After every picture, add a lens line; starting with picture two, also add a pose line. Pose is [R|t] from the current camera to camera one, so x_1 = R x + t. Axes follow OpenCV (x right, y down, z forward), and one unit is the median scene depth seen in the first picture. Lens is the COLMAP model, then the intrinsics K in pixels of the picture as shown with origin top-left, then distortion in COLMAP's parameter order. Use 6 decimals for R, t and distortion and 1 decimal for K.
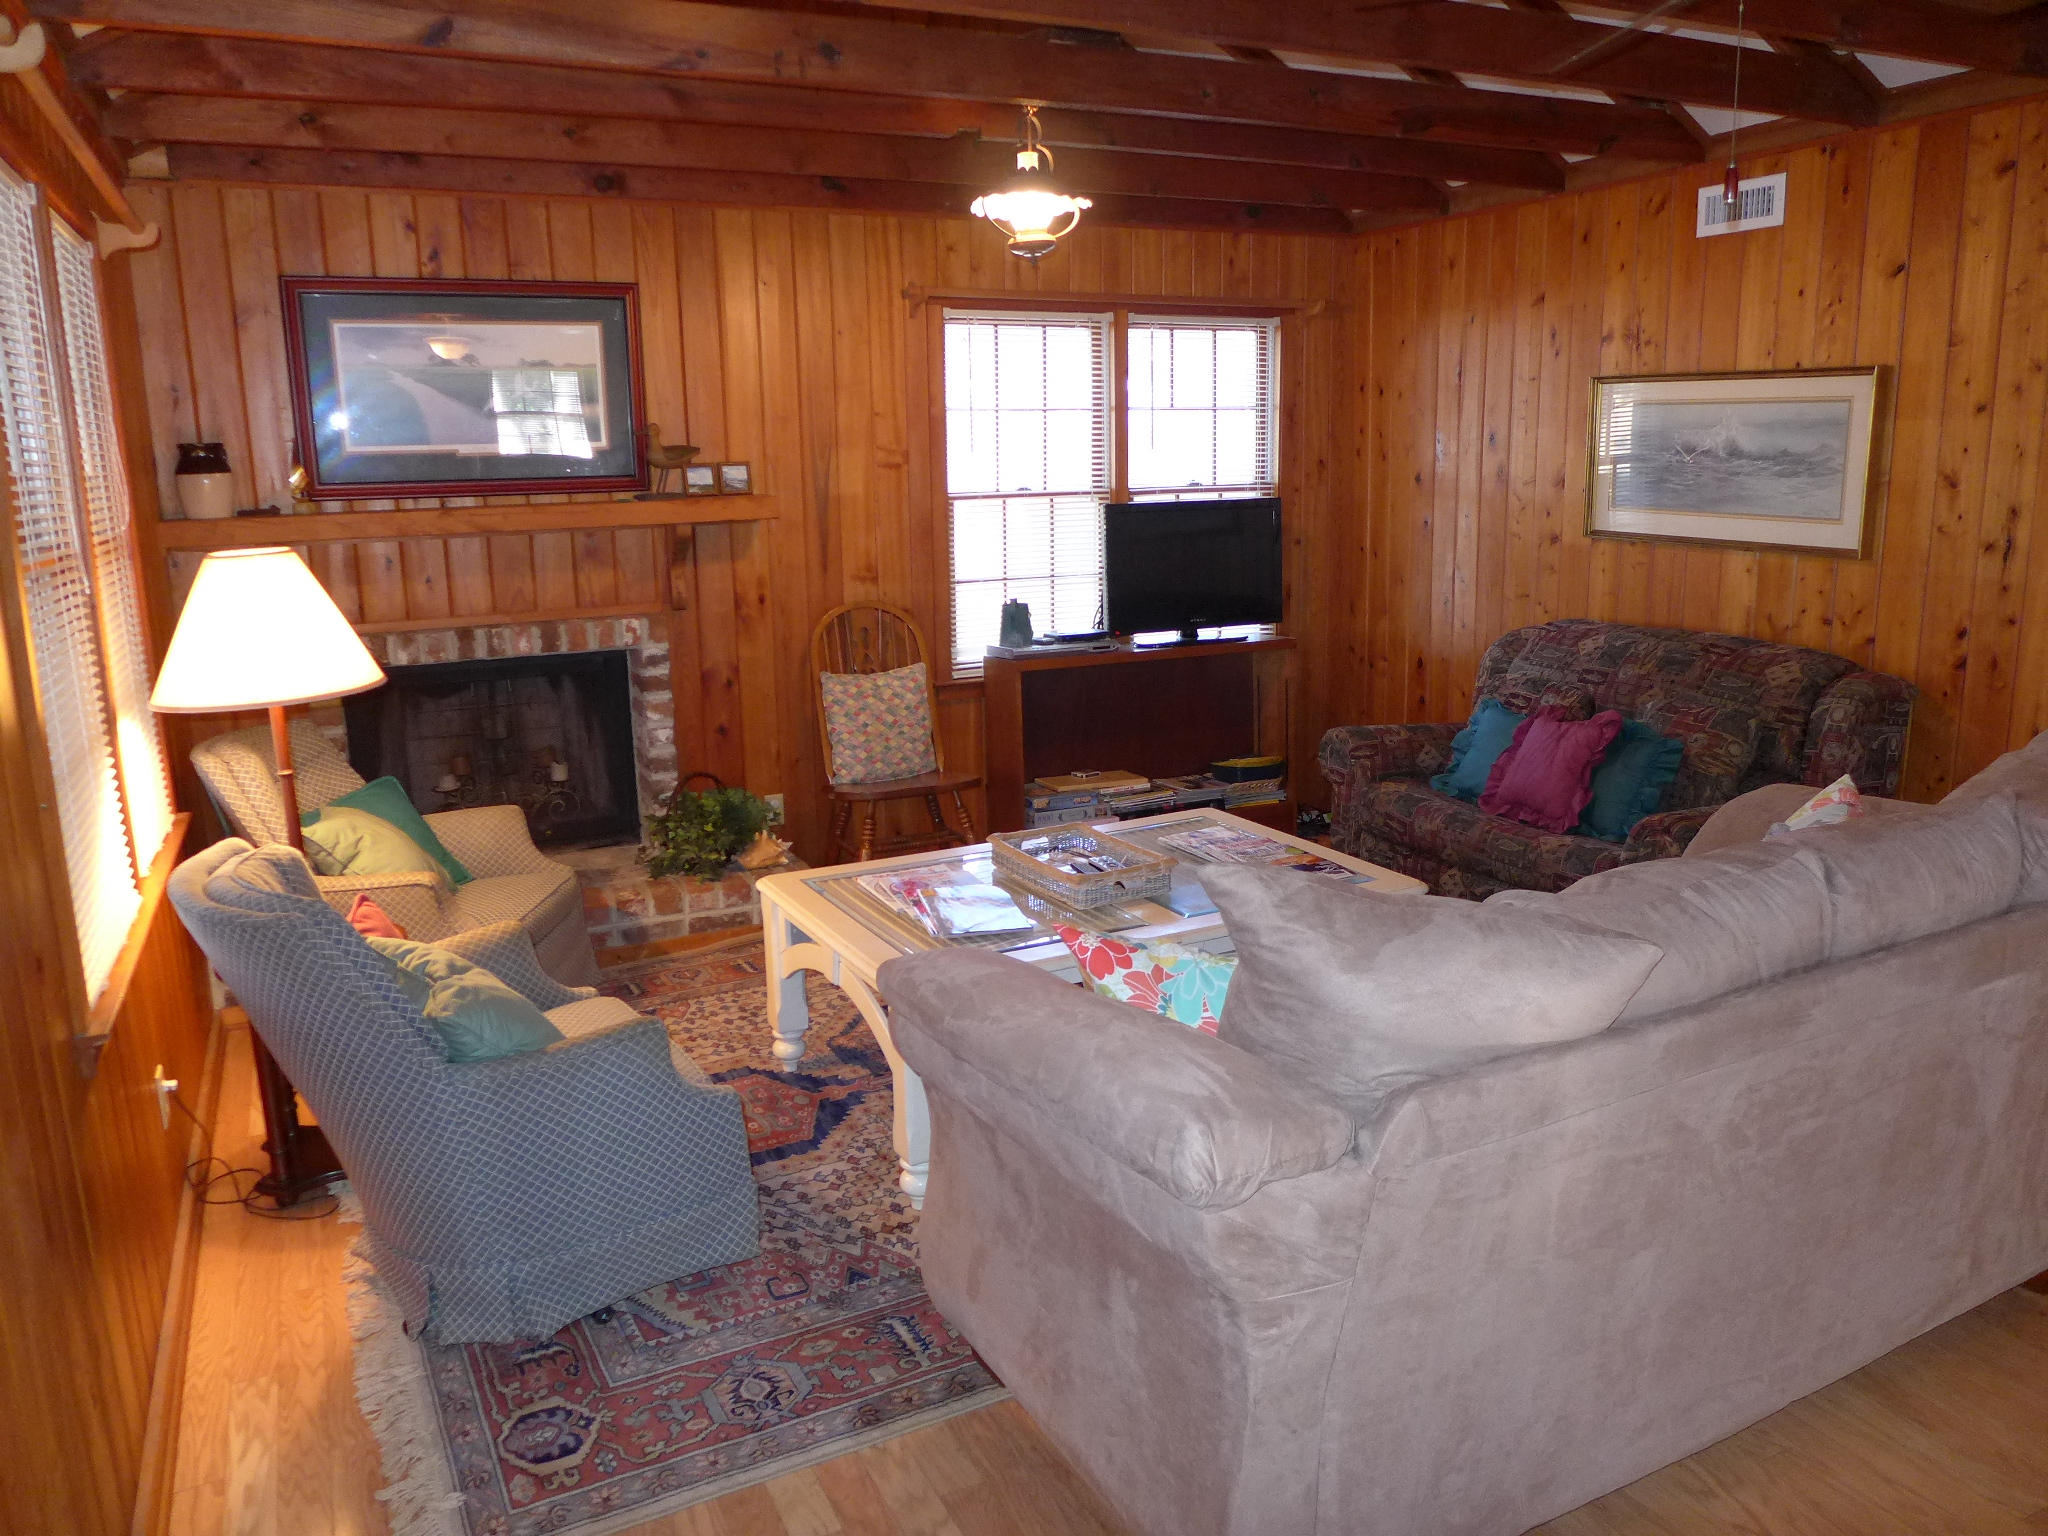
lens RADIAL K [[1474.3, 0, 996.7], [0, 1474.3, 764.6], [0, 0, 1]] dist [-0.041853, 0.005798]
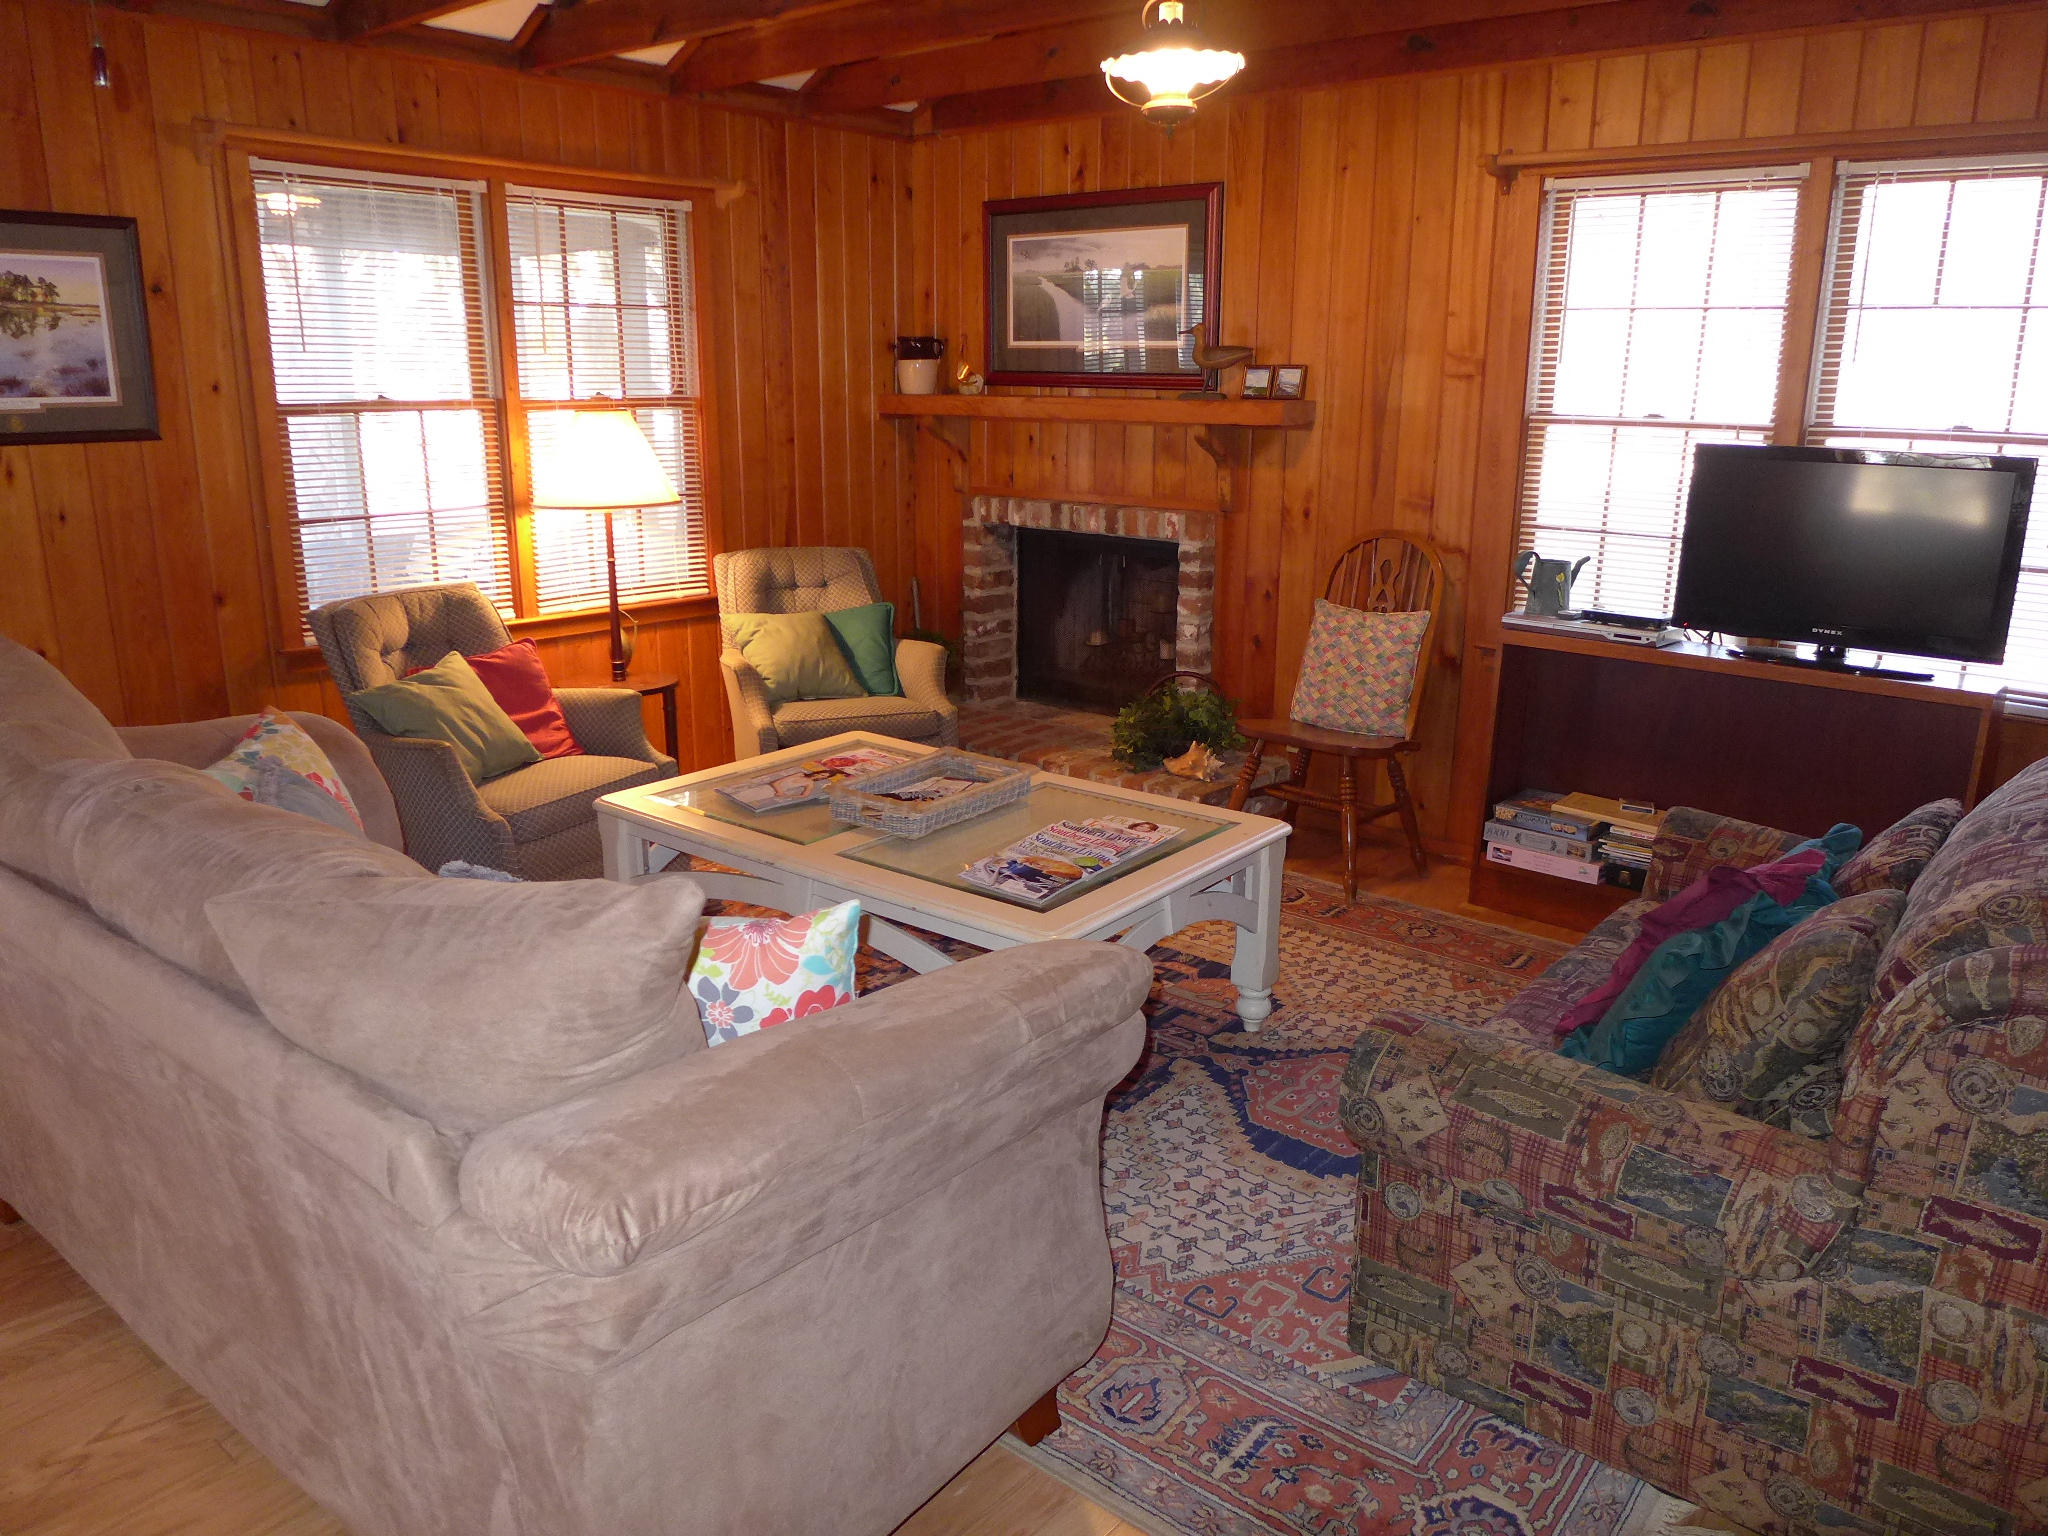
lens RADIAL K [[1474.3, 0, 1006.2], [0, 1474.3, 768.1], [0, 0, 1]] dist [-0.041853, 0.005798]
pose [[0.401059, 0.264695, -0.876976, 0.713534], [-0.206326, 0.958846, 0.195048, -0.112432], [0.892514, 0.102718, 0.439168, 0.486154]]
